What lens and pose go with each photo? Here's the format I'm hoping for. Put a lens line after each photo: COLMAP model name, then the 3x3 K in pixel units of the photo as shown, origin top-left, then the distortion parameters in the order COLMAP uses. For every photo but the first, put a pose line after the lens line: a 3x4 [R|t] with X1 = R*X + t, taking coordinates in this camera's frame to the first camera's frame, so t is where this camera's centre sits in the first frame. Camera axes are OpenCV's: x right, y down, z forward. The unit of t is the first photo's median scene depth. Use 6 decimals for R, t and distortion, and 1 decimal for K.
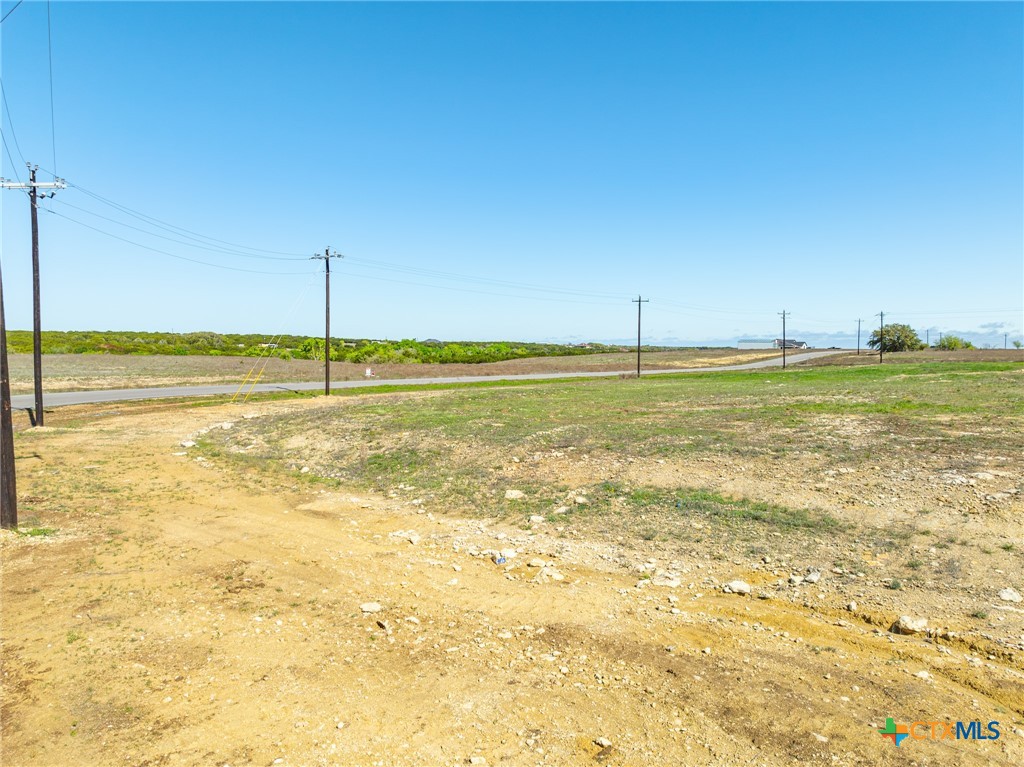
lens RADIAL K [[717.4, 0, 518.5], [0, 717.4, 382.8], [0, 0, 1]] dist [-0.026641, 0.010175]
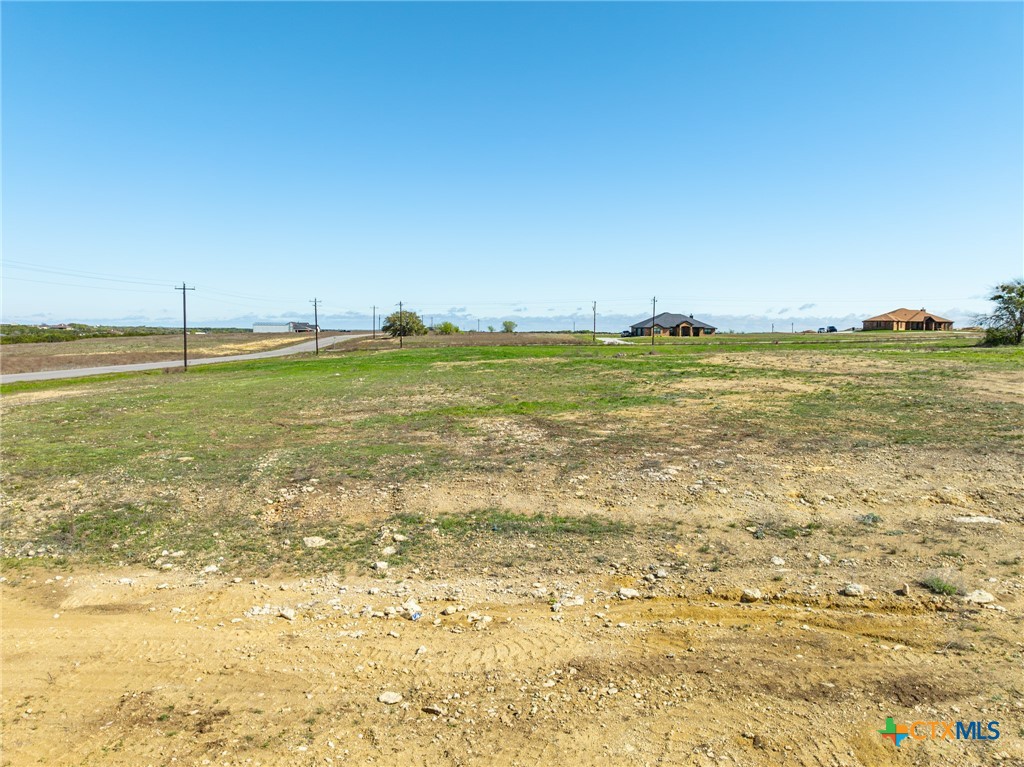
lens RADIAL K [[717.4, 0, 519.0], [0, 717.4, 383.3], [0, 0, 1]] dist [-0.026641, 0.010175]
pose [[0.786763, -0.044189, 0.615671, -0.457133], [0.027319, 0.998950, 0.036788, -0.105406], [-0.616650, -0.012124, 0.787144, 0.084004]]
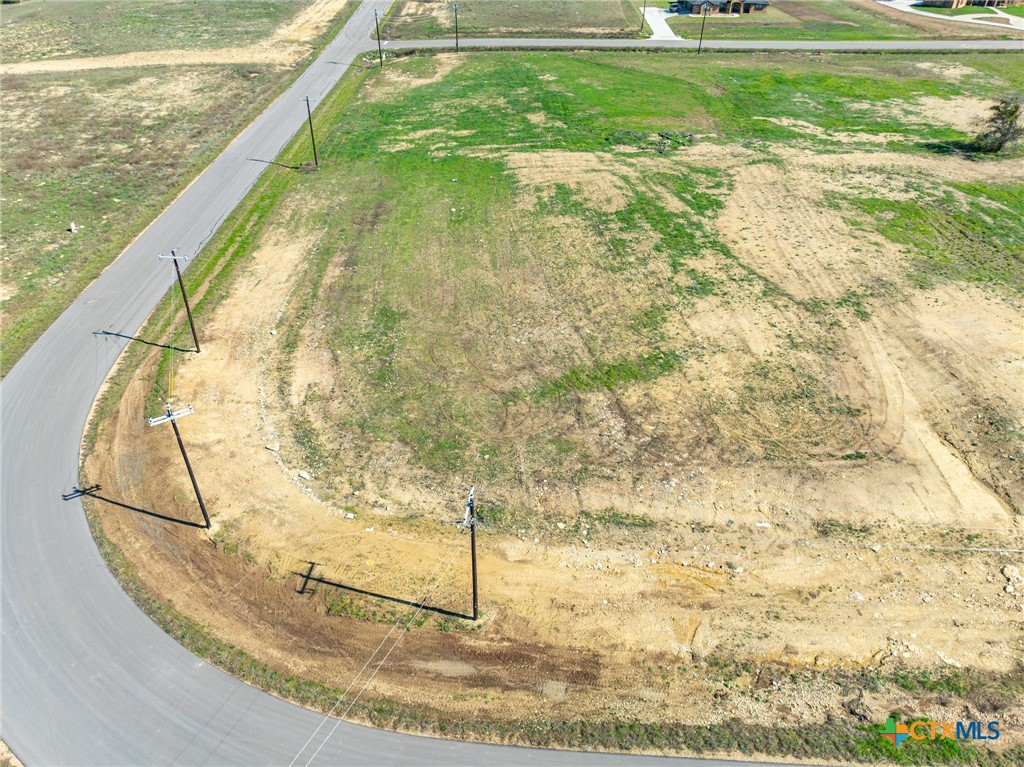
lens RADIAL K [[717.4, 0, 512.6], [0, 717.4, 382.0], [0, 0, 1]] dist [-0.026641, 0.010175]
pose [[0.809849, -0.358790, 0.464128, -1.768261], [0.036117, 0.820158, 0.570996, -2.714523], [-0.585526, -0.445658, 0.677162, -0.947510]]
